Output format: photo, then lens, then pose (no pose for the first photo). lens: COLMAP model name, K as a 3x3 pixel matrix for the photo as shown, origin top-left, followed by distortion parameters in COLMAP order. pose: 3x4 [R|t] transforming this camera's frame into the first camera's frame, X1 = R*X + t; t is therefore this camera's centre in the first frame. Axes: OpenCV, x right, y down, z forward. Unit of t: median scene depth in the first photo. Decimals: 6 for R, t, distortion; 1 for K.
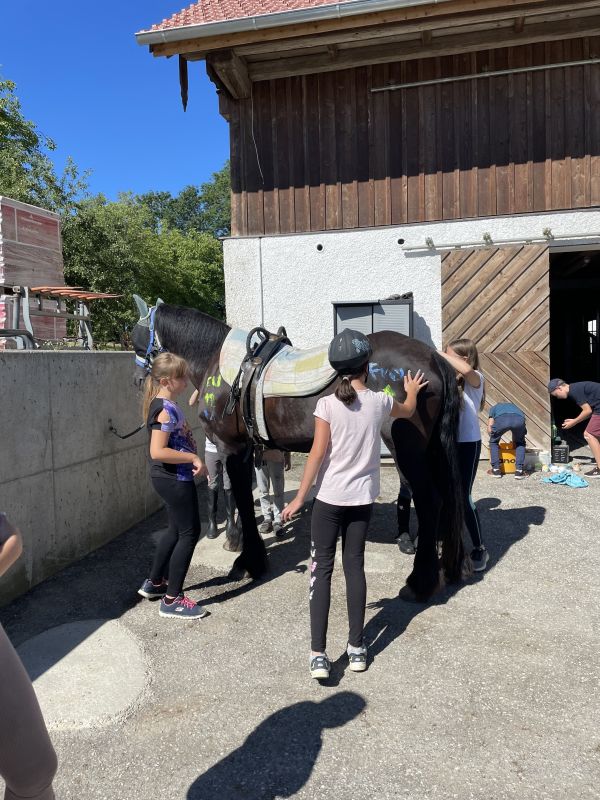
lens RADIAL K [[605.7, 0, 297.6], [0, 605.7, 393.9], [0, 0, 1]] dist [0.095659, -0.113563]
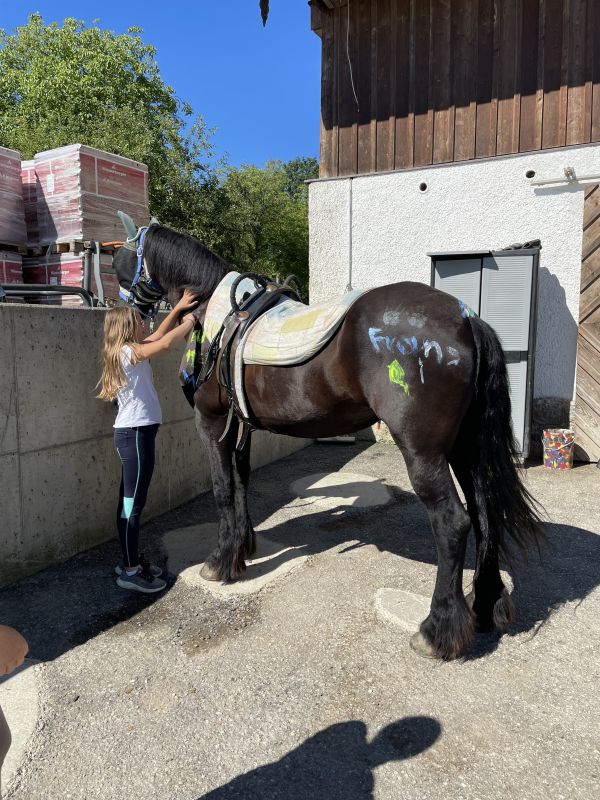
lens RADIAL K [[607.0, 0, 293.6], [0, 607.0, 398.1], [0, 0, 1]] dist [0.084980, -0.106877]
pose [[0.971446, 0.048453, -0.232260, 0.073523], [-0.035533, 0.997596, 0.059493, -0.005024], [0.234584, -0.049541, 0.970833, 0.164784]]
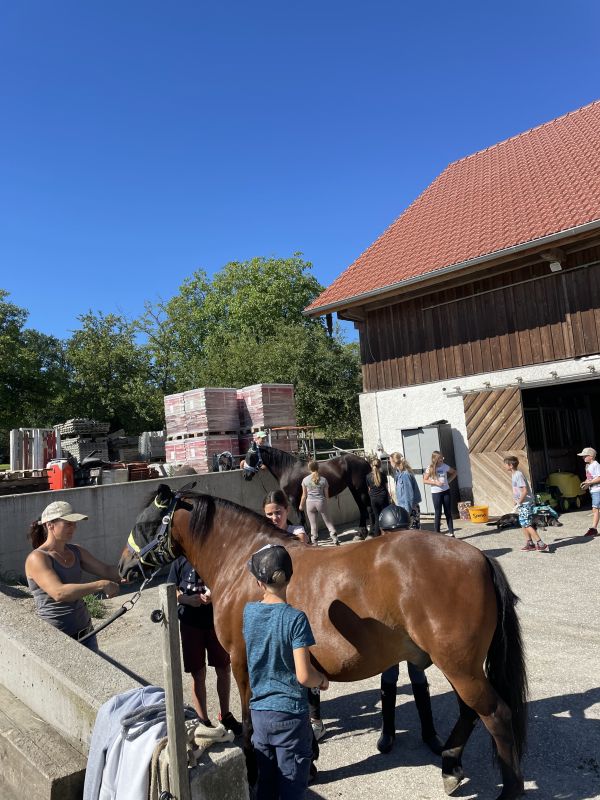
lens RADIAL K [[607.0, 0, 293.6], [0, 607.0, 398.1], [0, 0, 1]] dist [0.084980, -0.106877]
pose [[0.853725, -0.093946, -0.512180, 0.690423], [0.032524, 0.991291, -0.127613, -0.014237], [0.519708, 0.092289, 0.849345, -0.705513]]
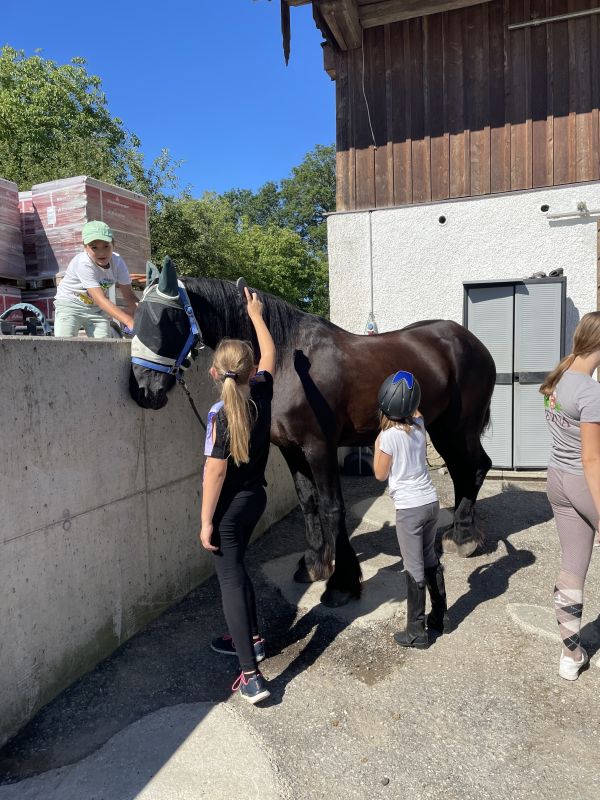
lens RADIAL K [[604.2, 0, 307.8], [0, 604.2, 402.0], [0, 0, 1]] dist [0.088521, -0.104087]
pose [[0.994107, 0.002288, -0.108380, -0.058210], [-0.000188, 0.999812, 0.019376, -0.003484], [0.108404, -0.019242, 0.993921, 0.134315]]
